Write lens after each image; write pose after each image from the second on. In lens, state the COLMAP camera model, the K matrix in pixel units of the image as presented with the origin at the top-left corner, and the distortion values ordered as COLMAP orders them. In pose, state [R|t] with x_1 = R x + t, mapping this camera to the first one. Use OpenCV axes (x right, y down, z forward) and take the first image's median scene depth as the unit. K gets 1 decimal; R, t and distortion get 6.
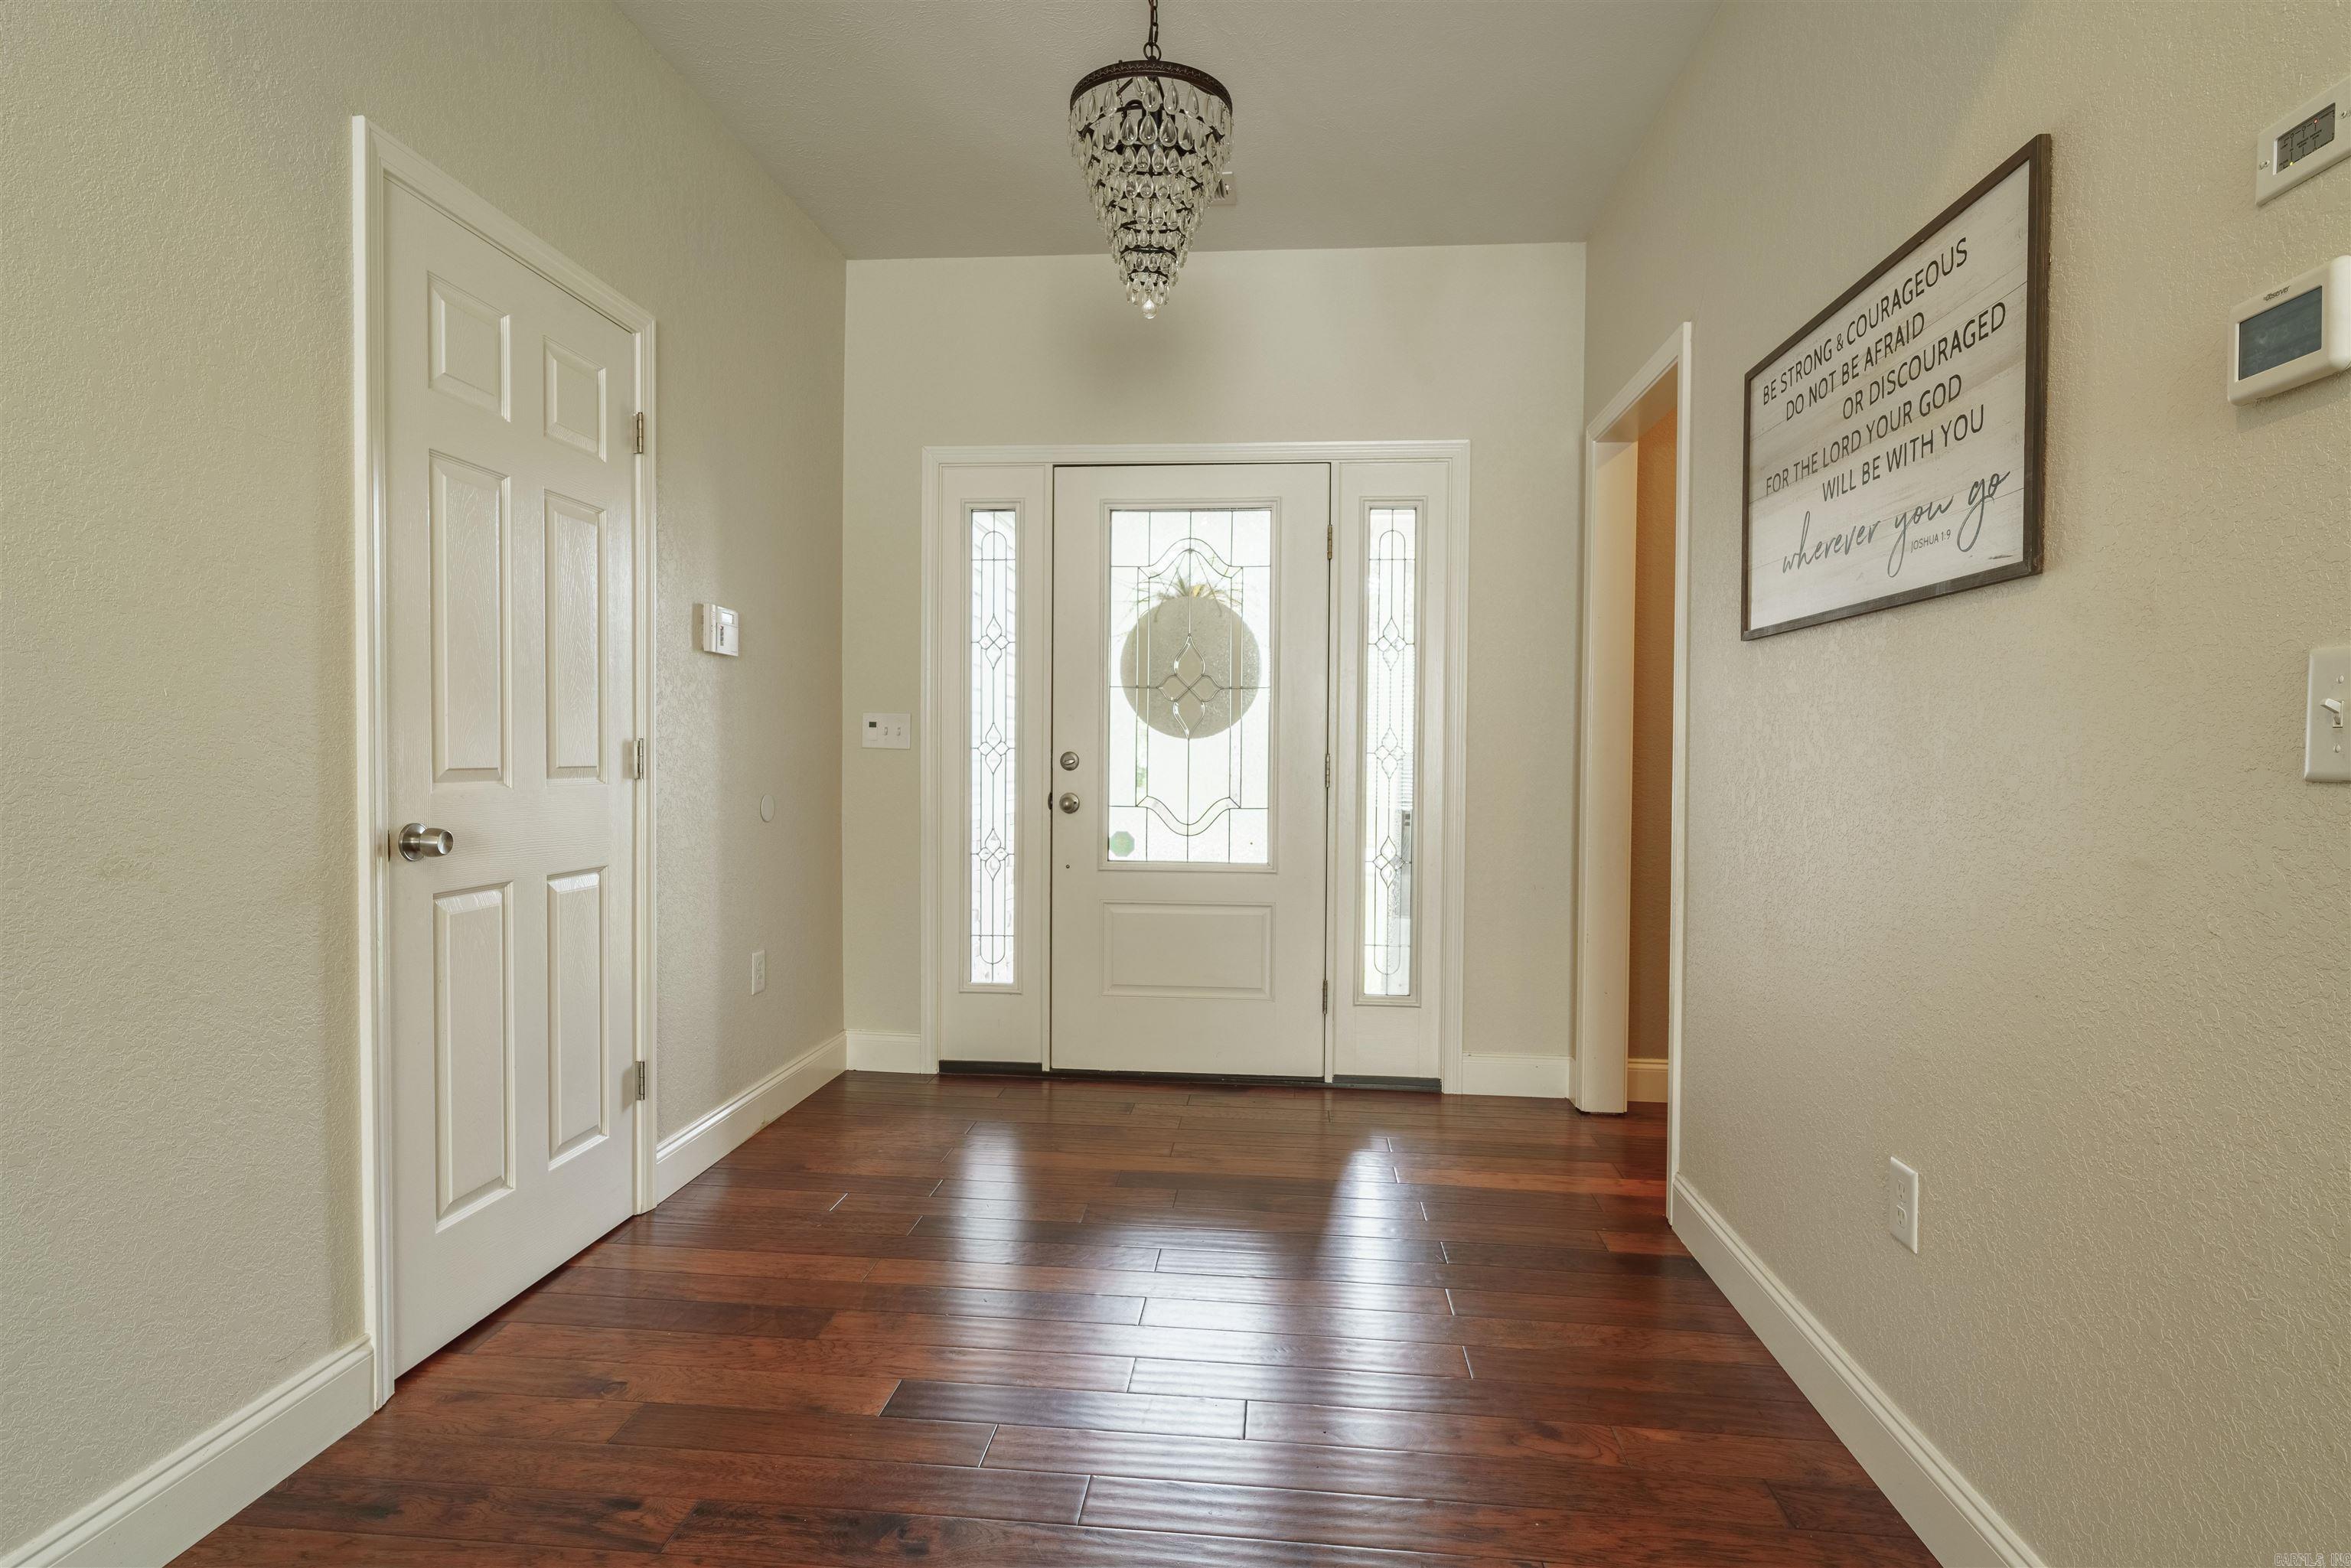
lens RADIAL K [[1200.3, 0, 1171.0], [0, 1200.3, 784.5], [0, 0, 1]] dist [-0.009458, 0.004715]
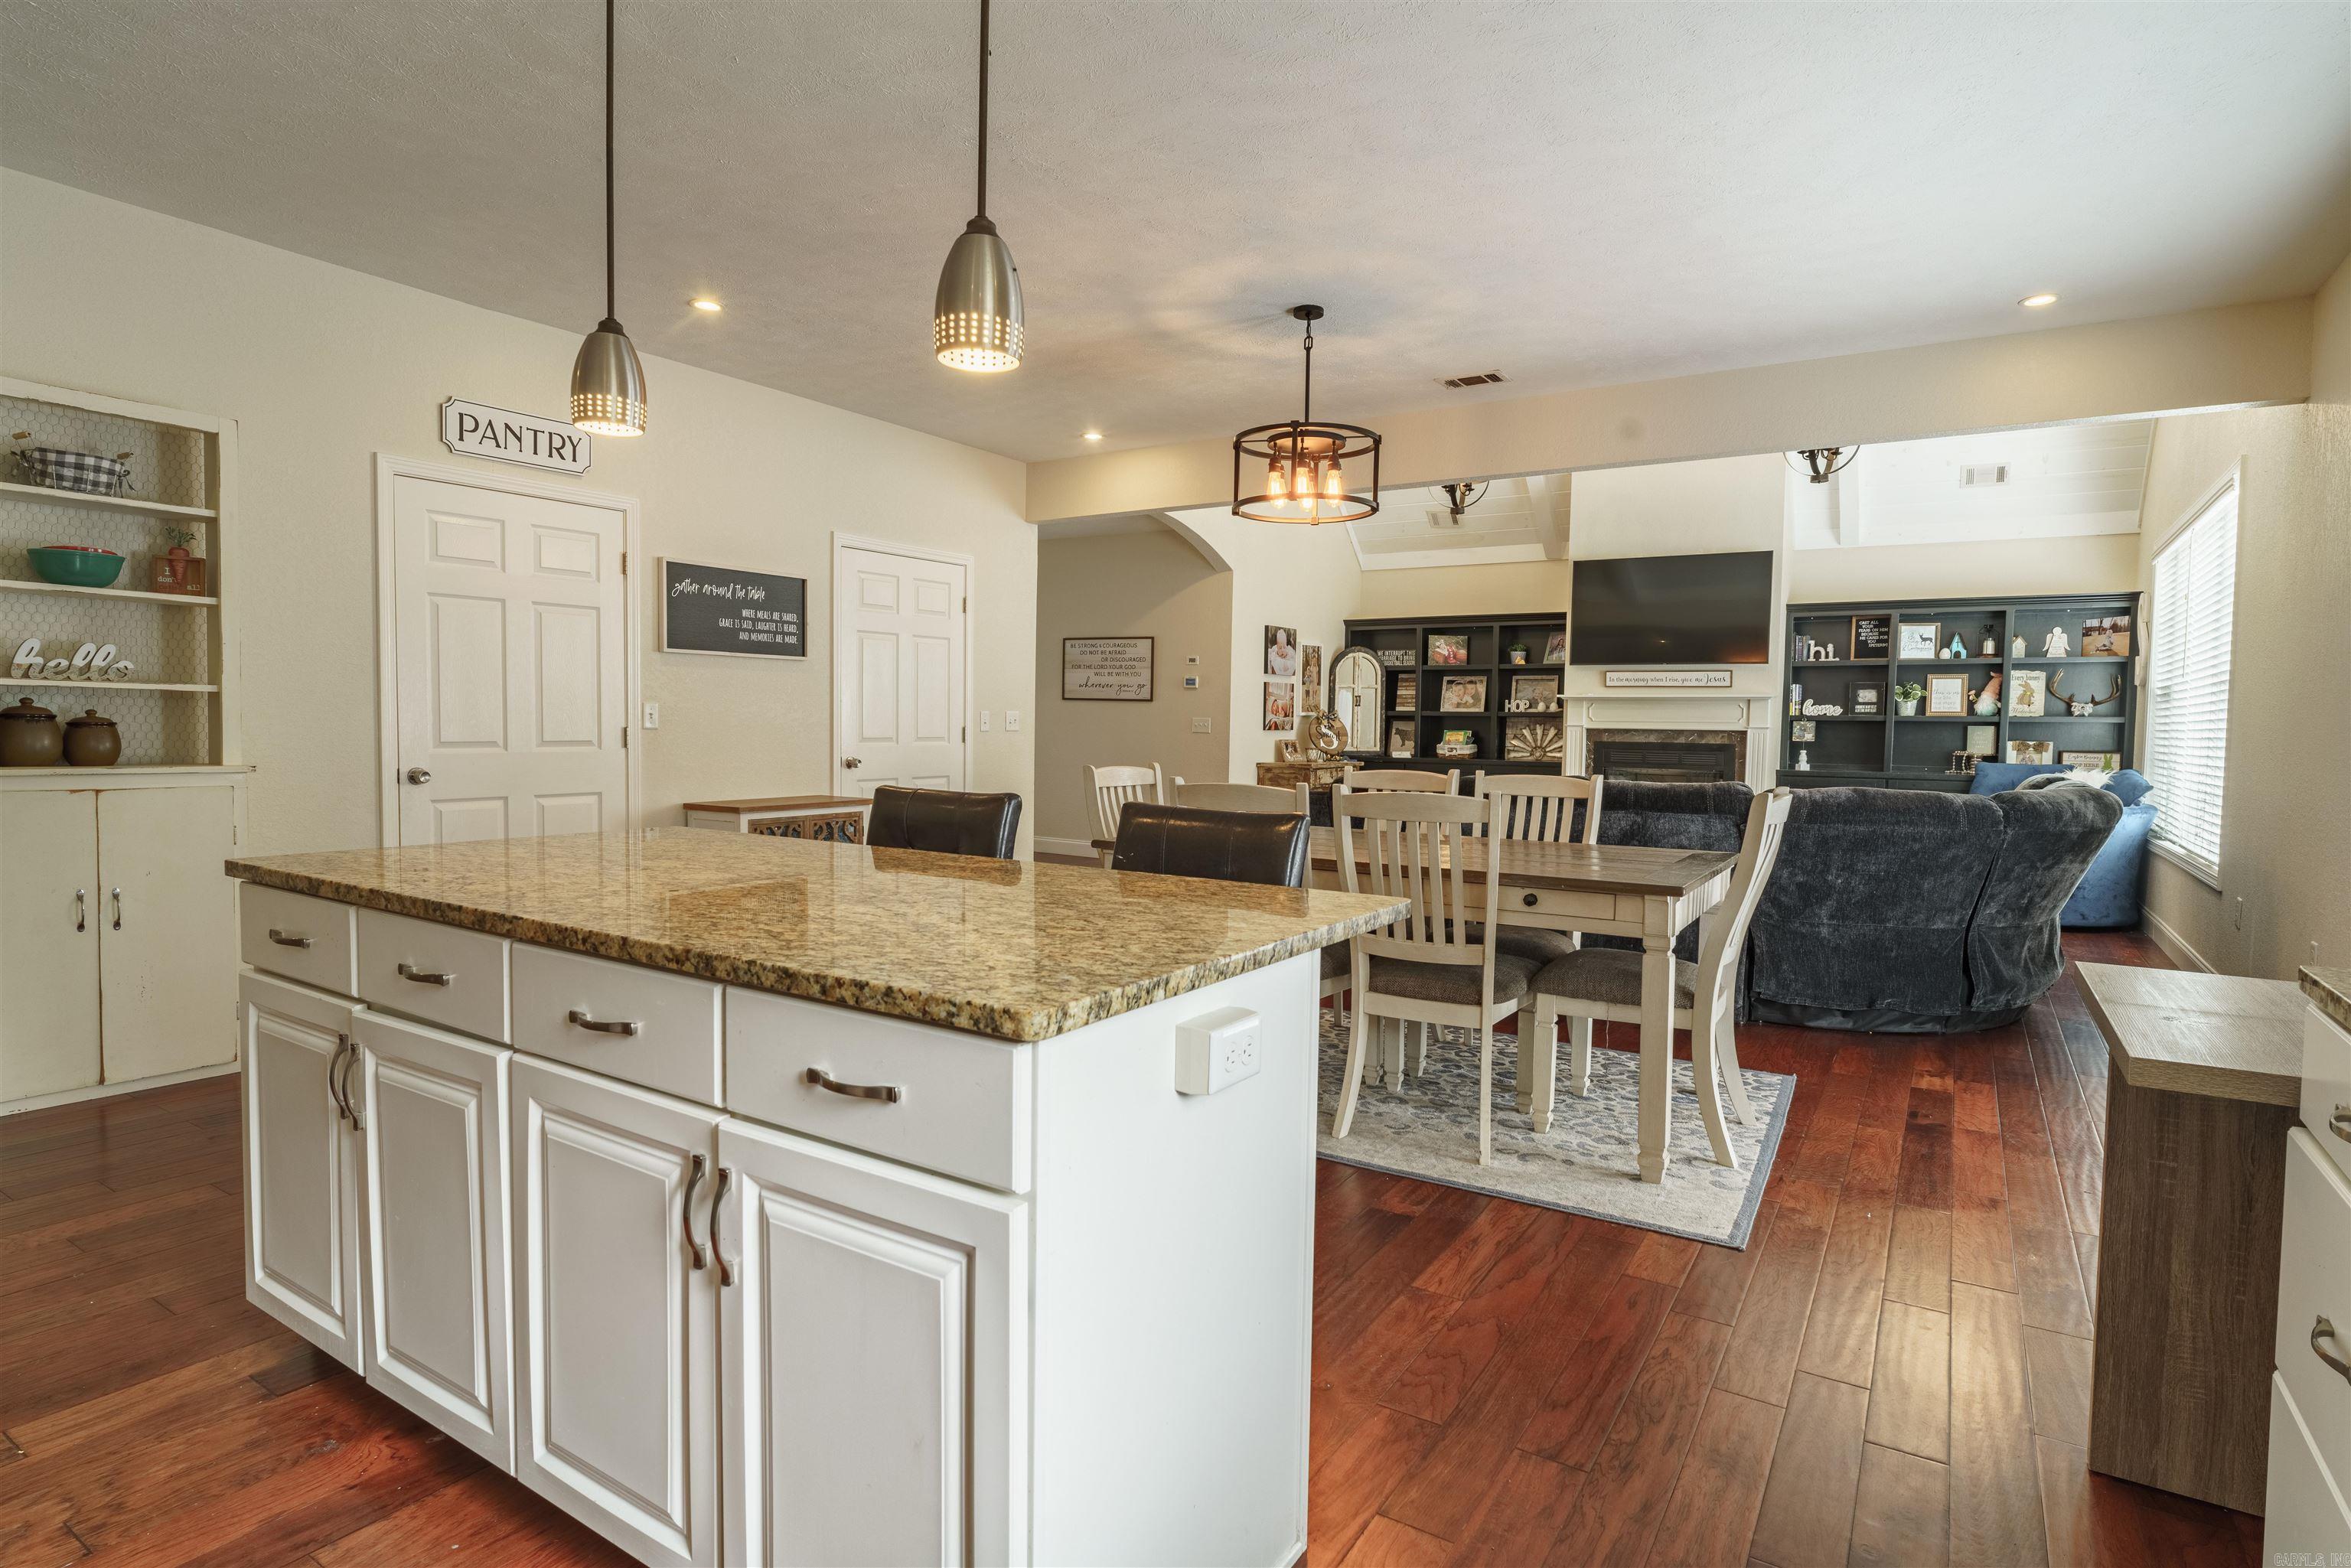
lens RADIAL K [[1200.3, 0, 1181.7], [0, 1200.3, 775.5], [0, 0, 1]] dist [-0.009458, 0.004715]
pose [[0.461487, -0.042081, 0.886148, -1.941038], [0.005537, 0.998992, 0.044556, -0.023115], [-0.887130, -0.015655, 0.461255, -0.847475]]
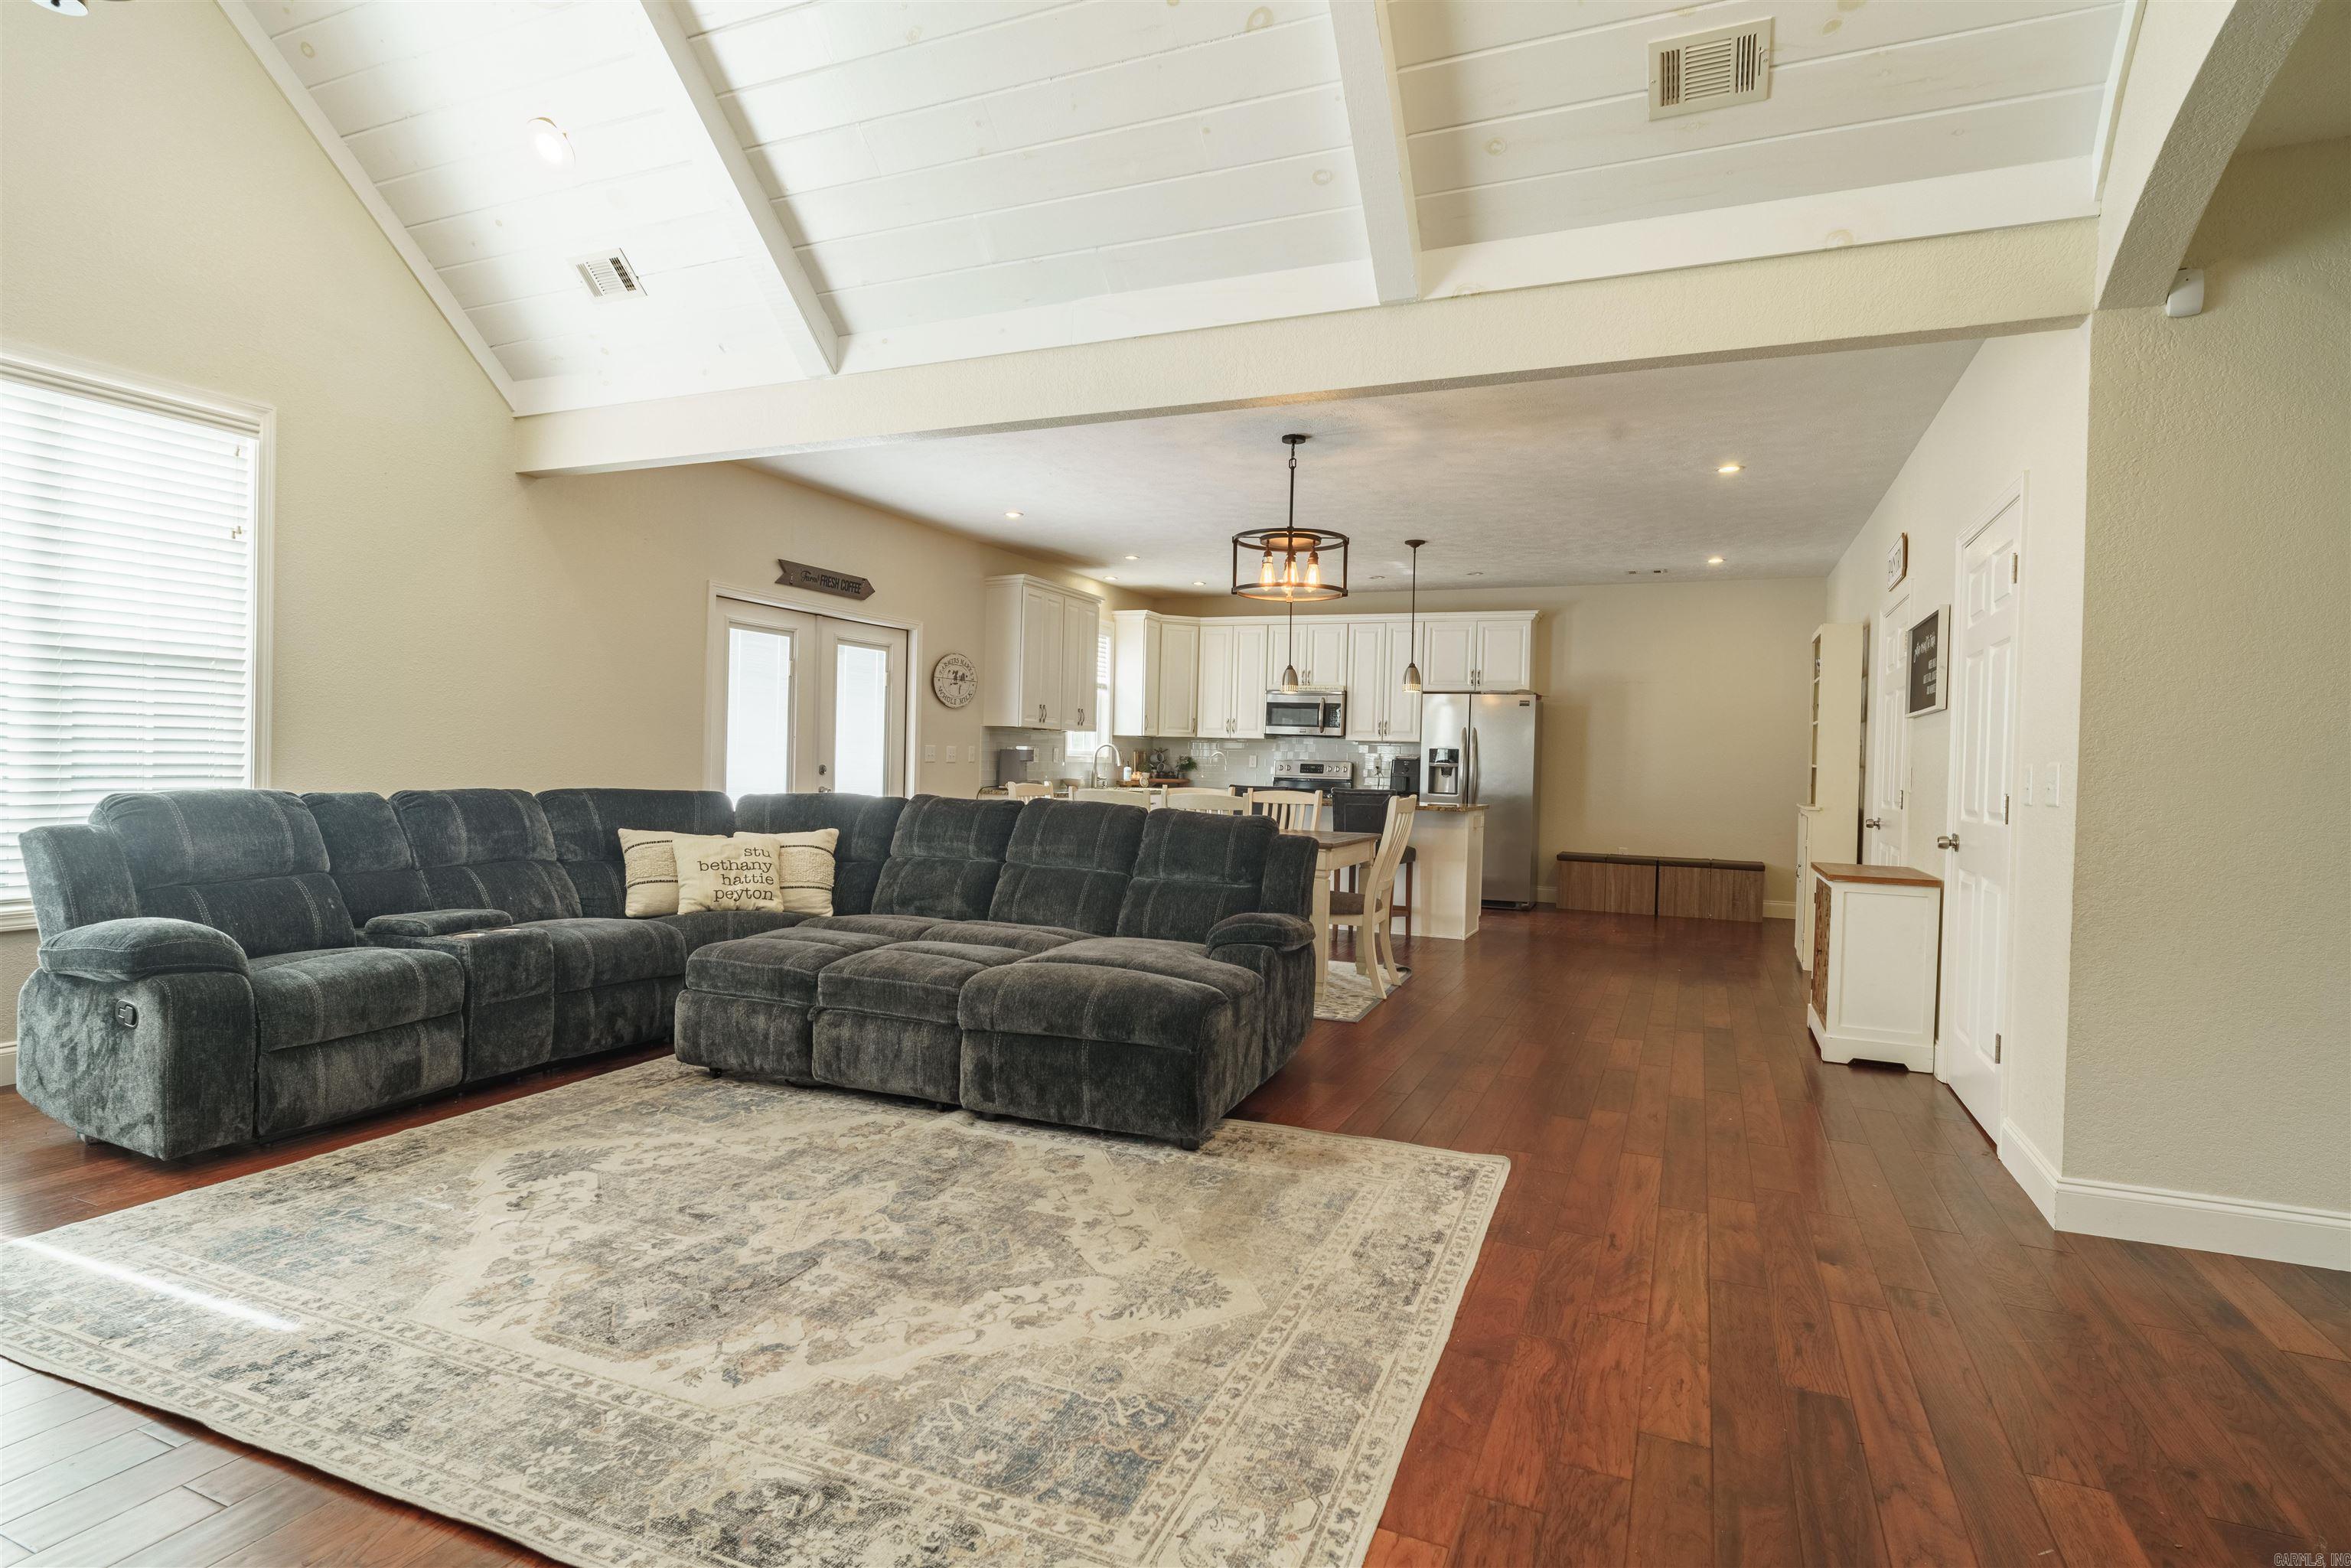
lens RADIAL K [[1200.3, 0, 1179.5], [0, 1200.3, 783.6], [0, 0, 1]] dist [-0.009458, 0.004715]
pose [[-0.317108, 0.002412, -0.948387, 0.567504], [-0.047856, 0.998682, 0.018541, -0.010643], [0.947181, 0.051266, -0.316574, -0.073466]]
